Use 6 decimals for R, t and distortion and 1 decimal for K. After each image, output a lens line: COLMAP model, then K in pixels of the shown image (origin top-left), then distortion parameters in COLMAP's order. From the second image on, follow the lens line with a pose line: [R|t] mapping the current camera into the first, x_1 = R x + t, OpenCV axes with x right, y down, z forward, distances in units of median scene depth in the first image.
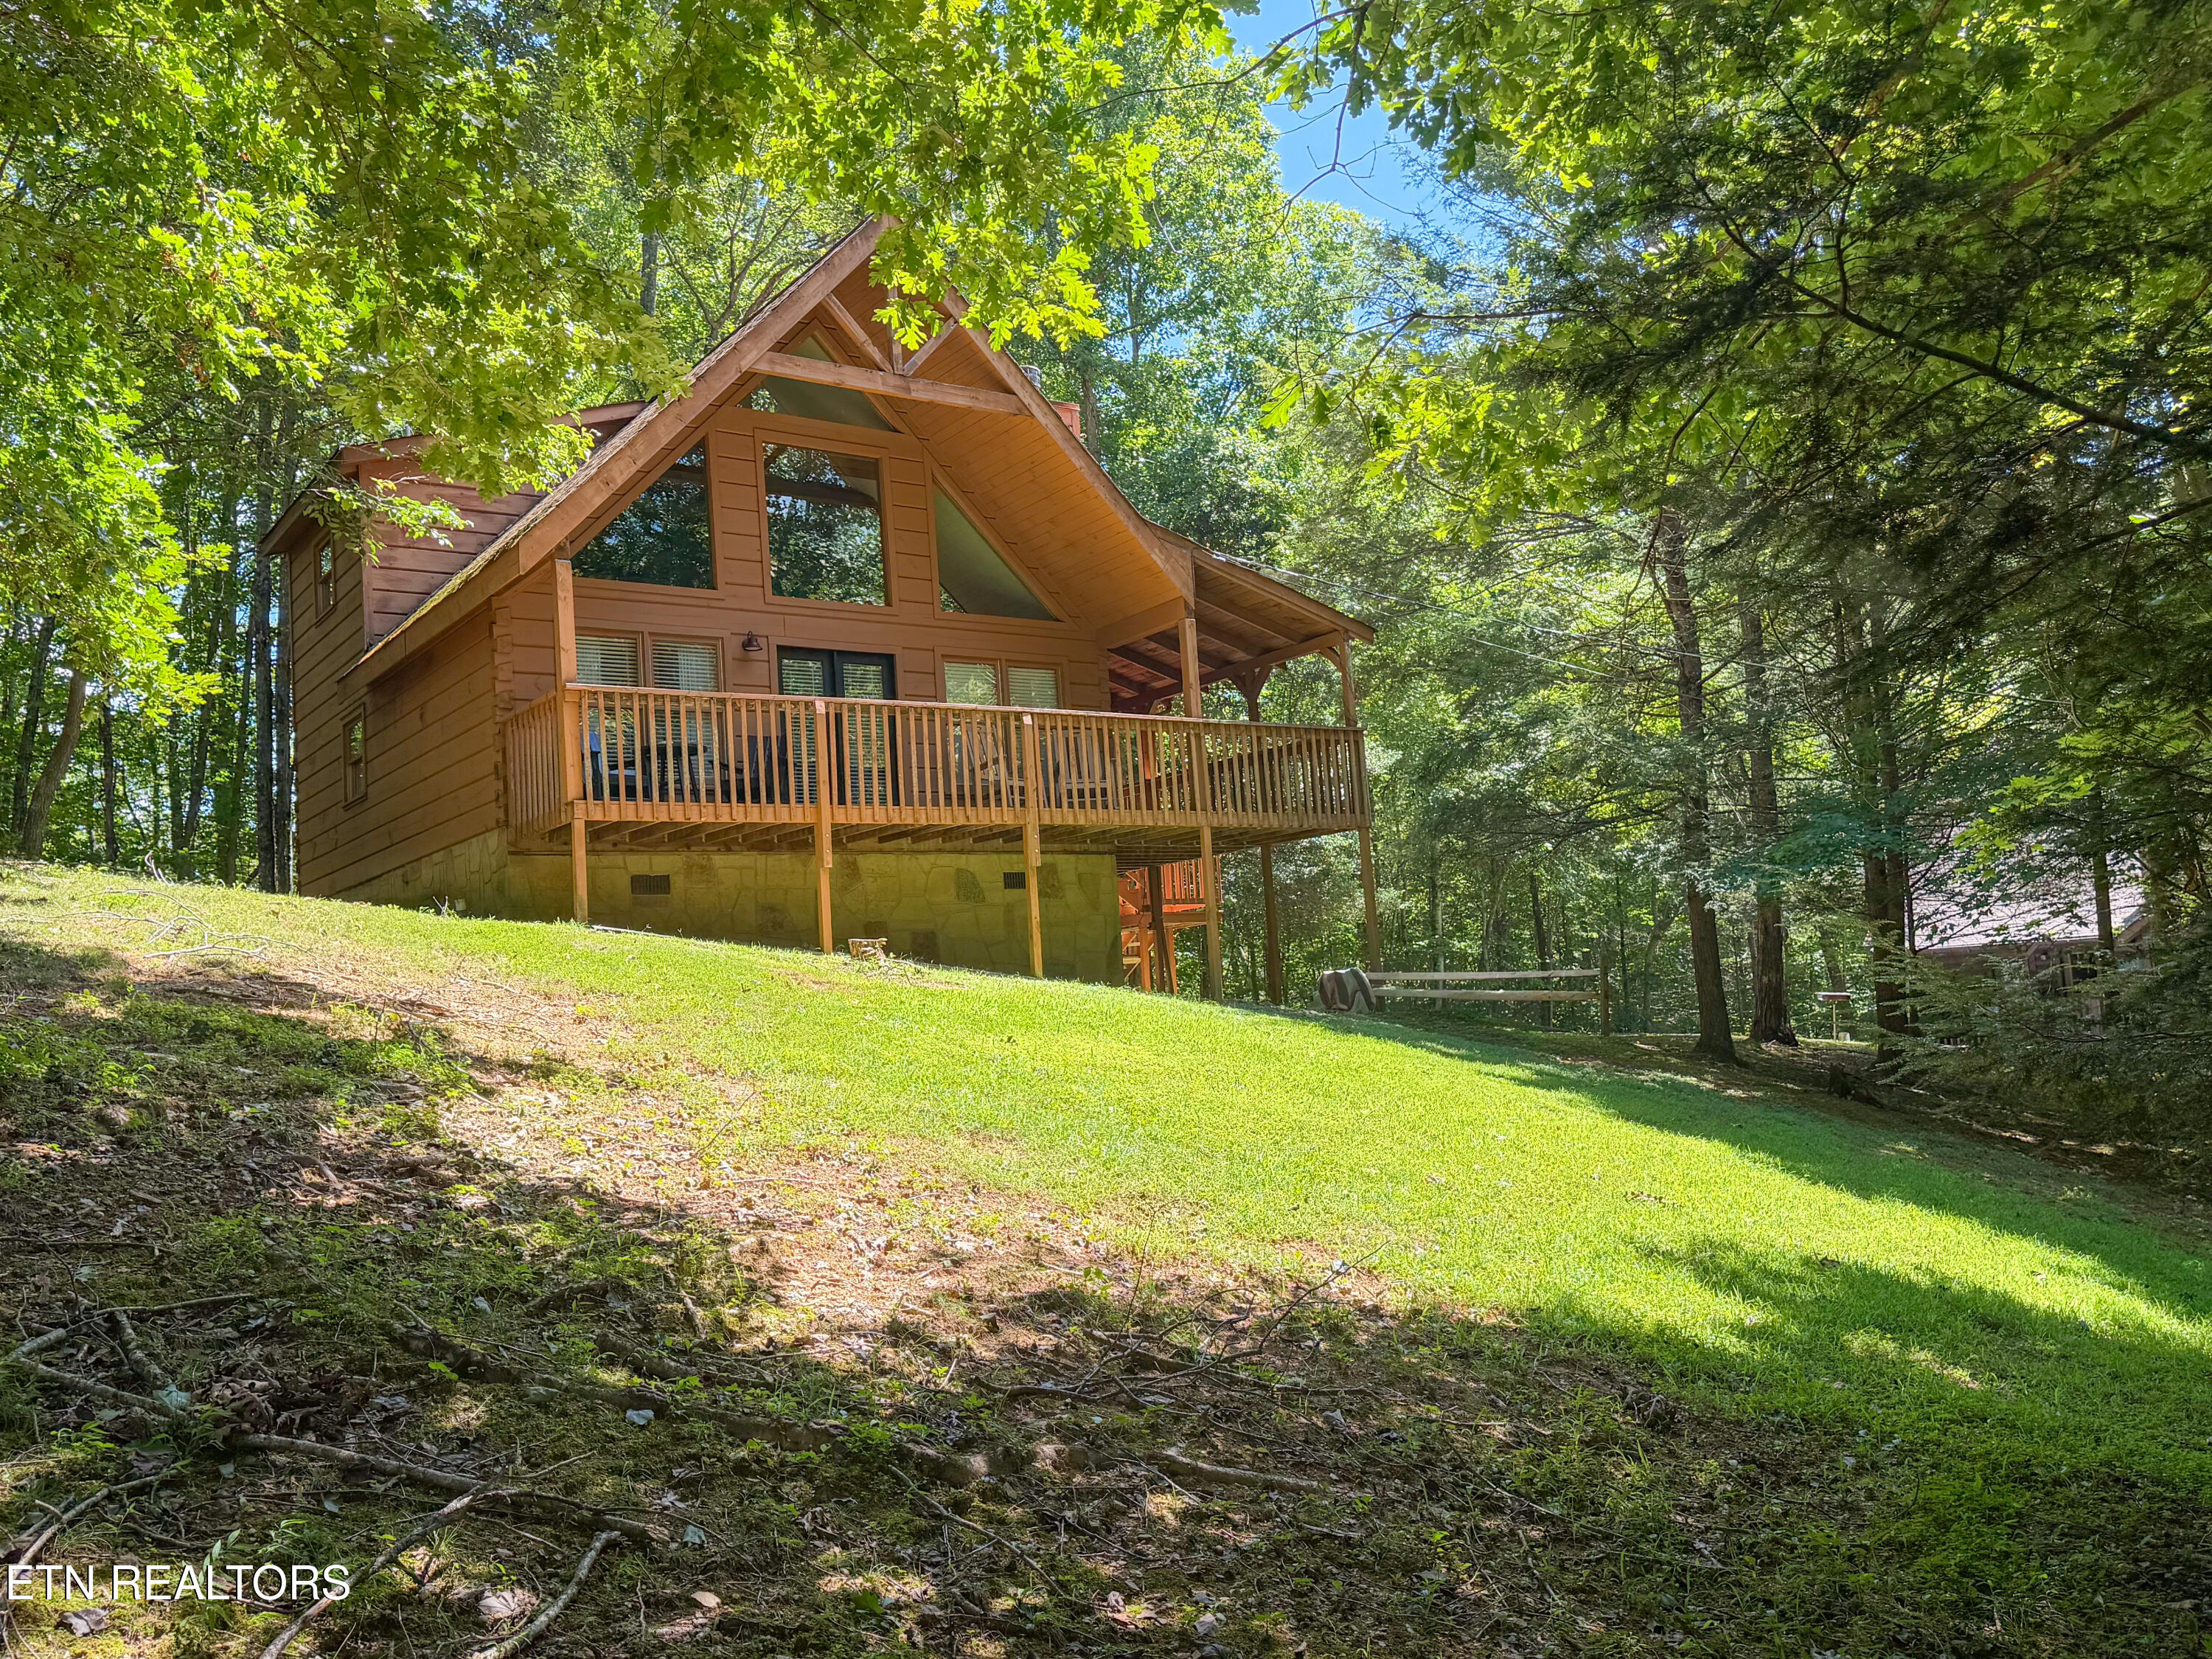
lens RADIAL K [[1768.4, 0, 1106.0], [0, 1768.4, 829.5], [0, 0, 1]] dist [0.044723, -0.000628]
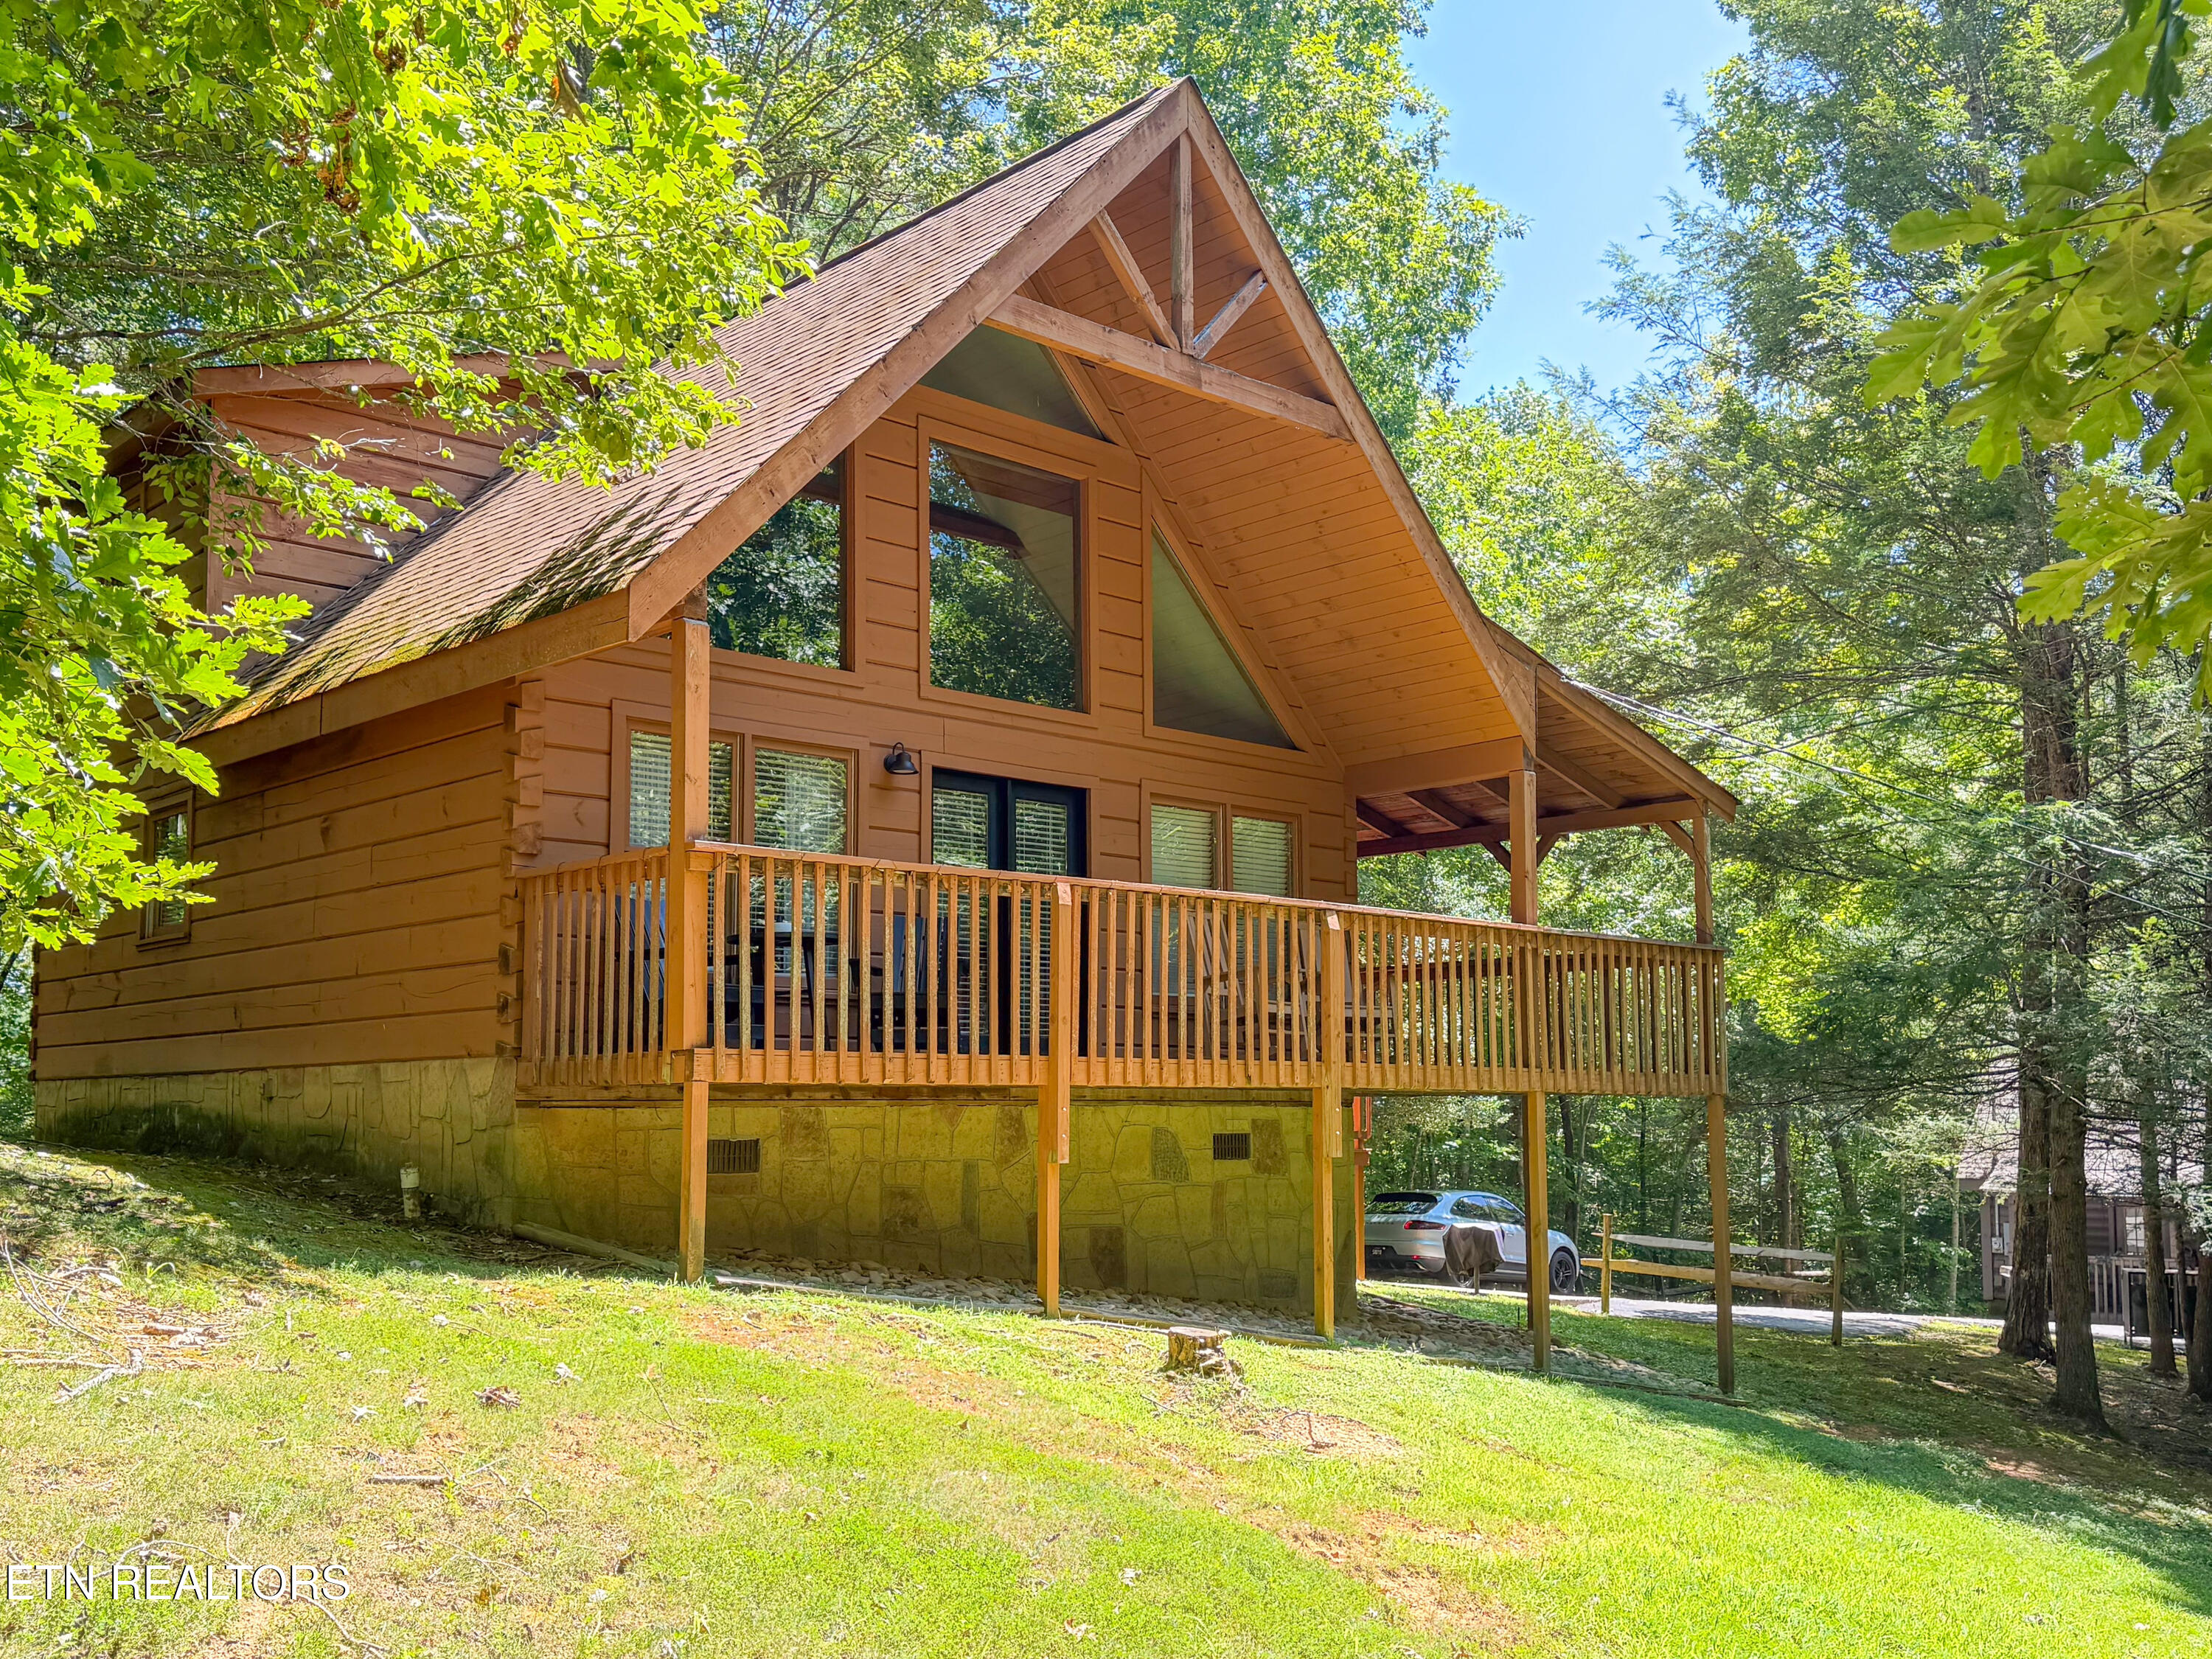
lens RADIAL K [[2052.0, 0, 1104.1], [0, 2052.0, 906.8], [0, 0, 1]] dist [0.126643, -0.230635]
pose [[0.990167, 0.076967, 0.116816, -0.219067], [-0.076556, 0.997033, -0.008002, -0.057272], [-0.117086, -0.001019, 0.993121, 0.291661]]
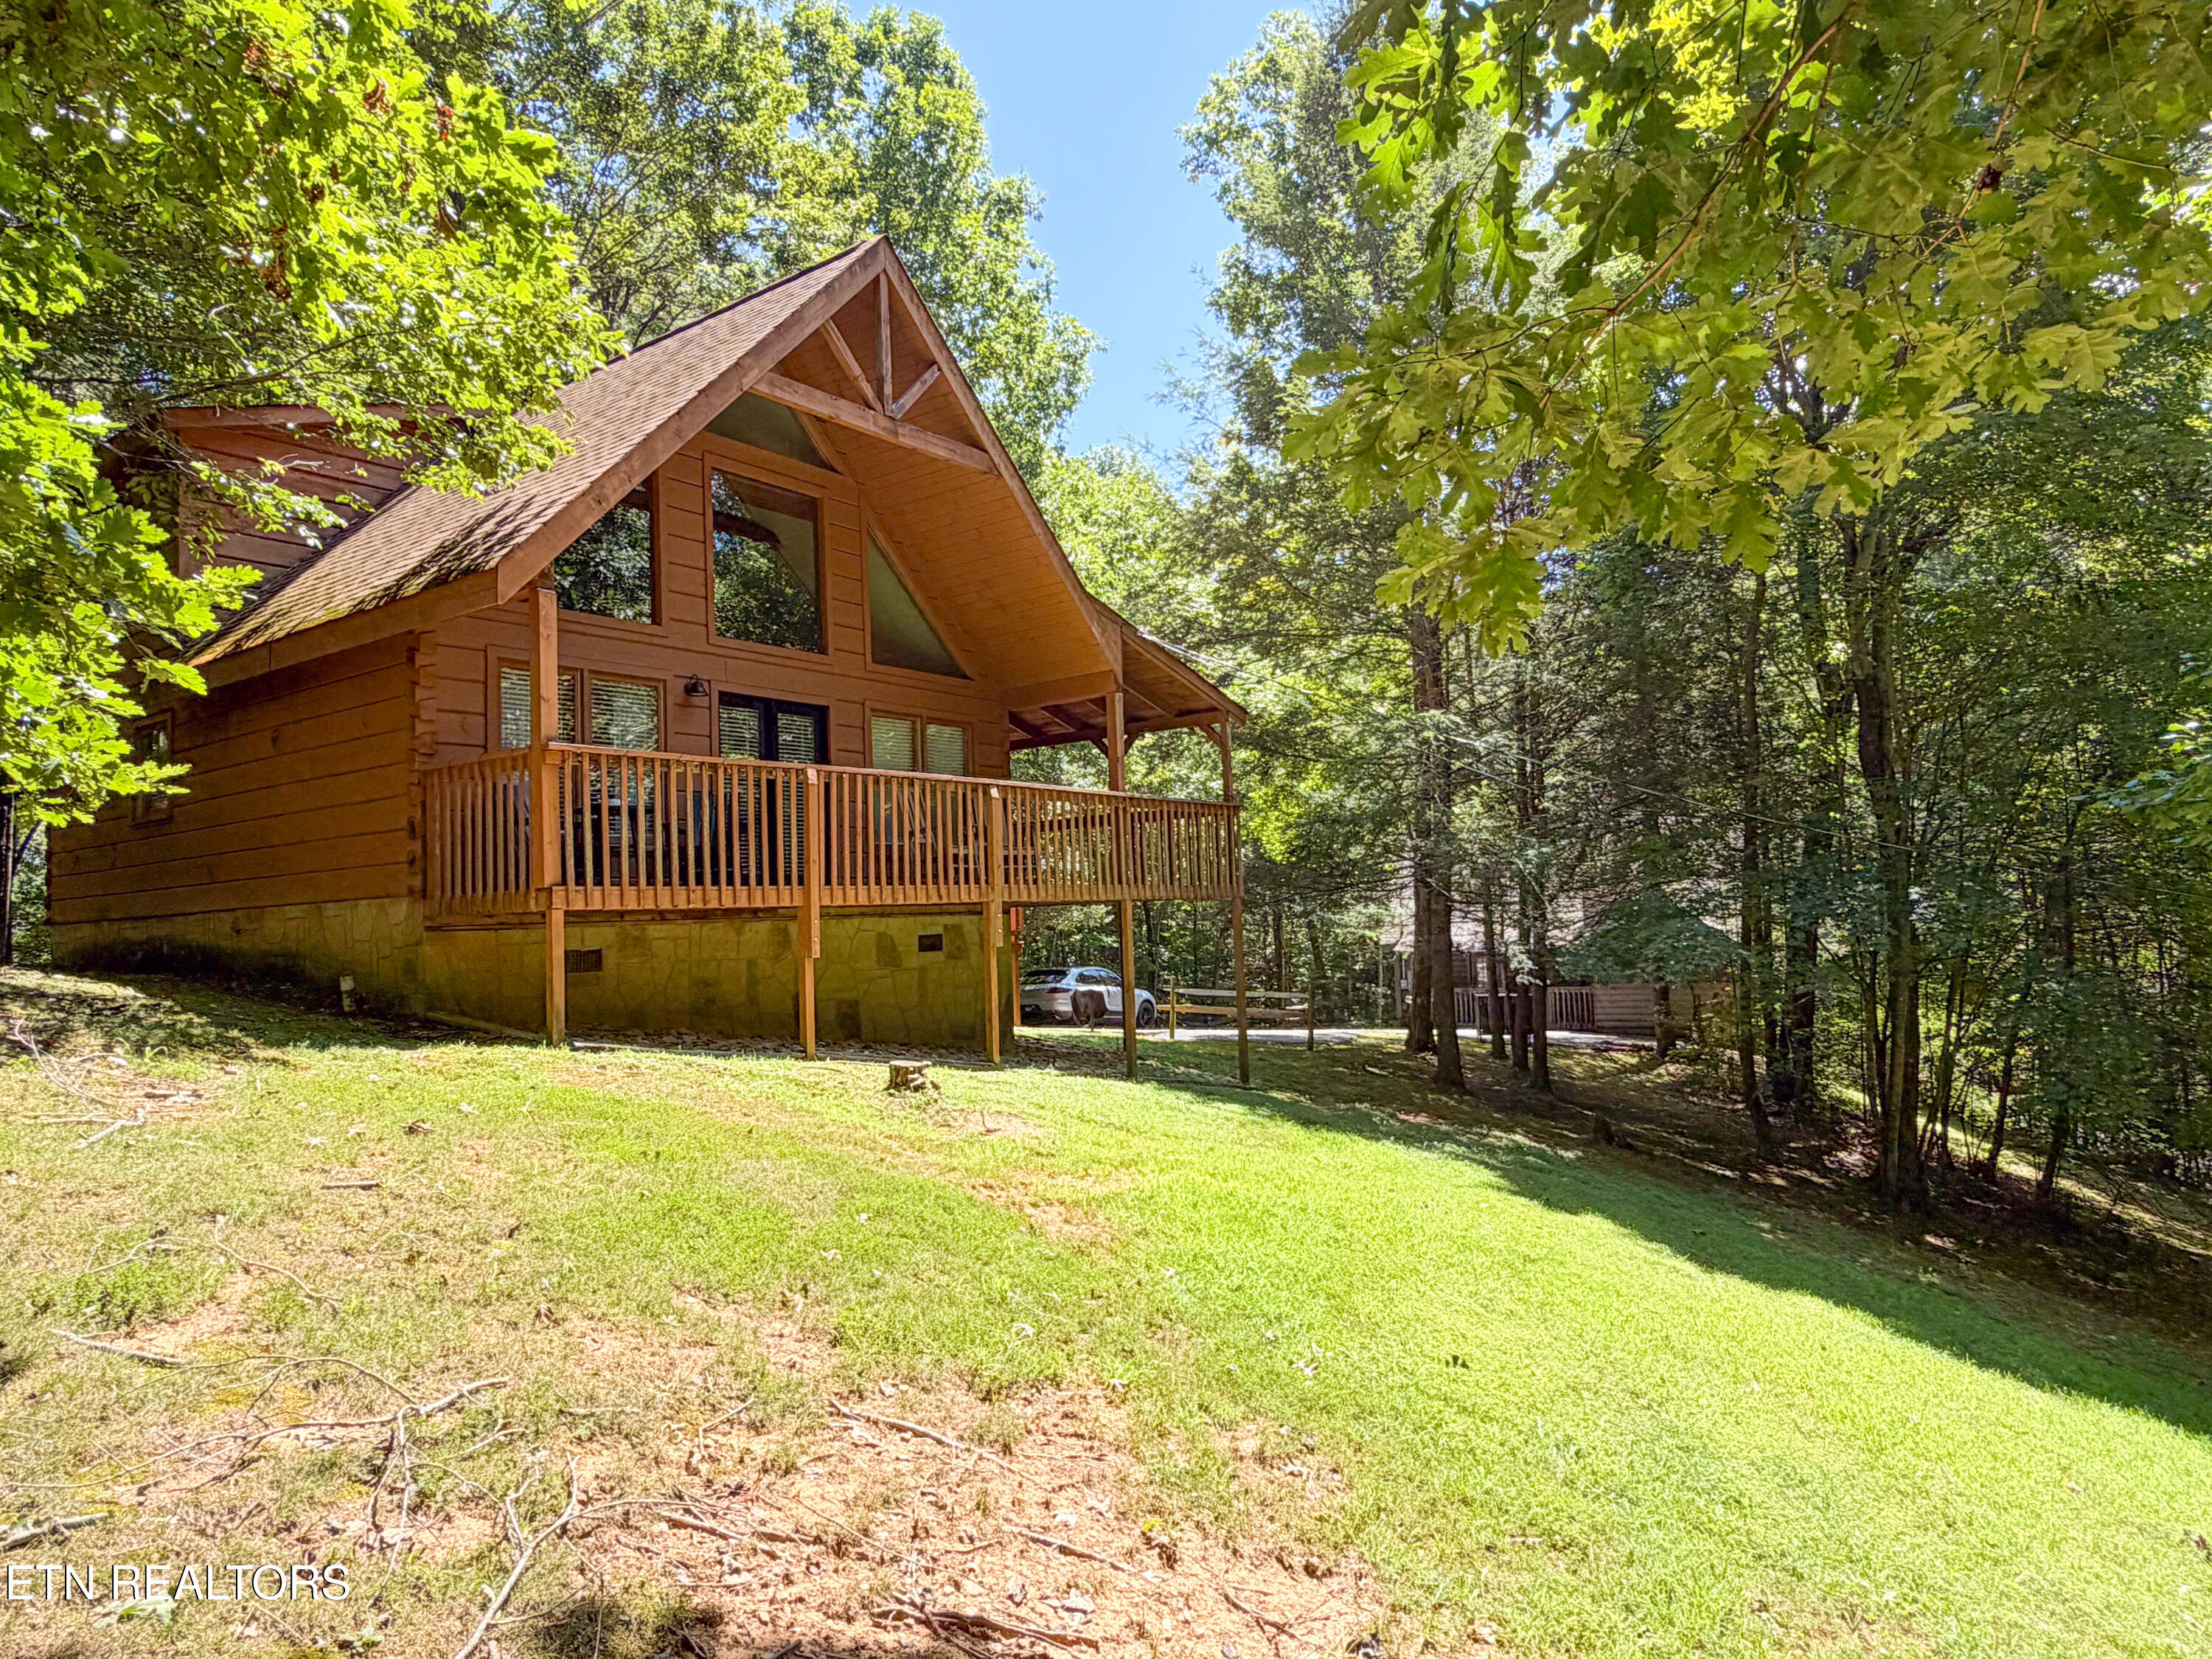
lens RADIAL K [[1368.2, 0, 1113.8], [0, 1368.2, 810.1], [0, 0, 1]] dist [-0.019125, 0.006686]
pose [[0.950224, 0.053639, 0.306915, -0.217575], [-0.054925, 0.998481, -0.004453, -0.054657], [-0.306688, -0.012626, 0.951727, 0.284775]]
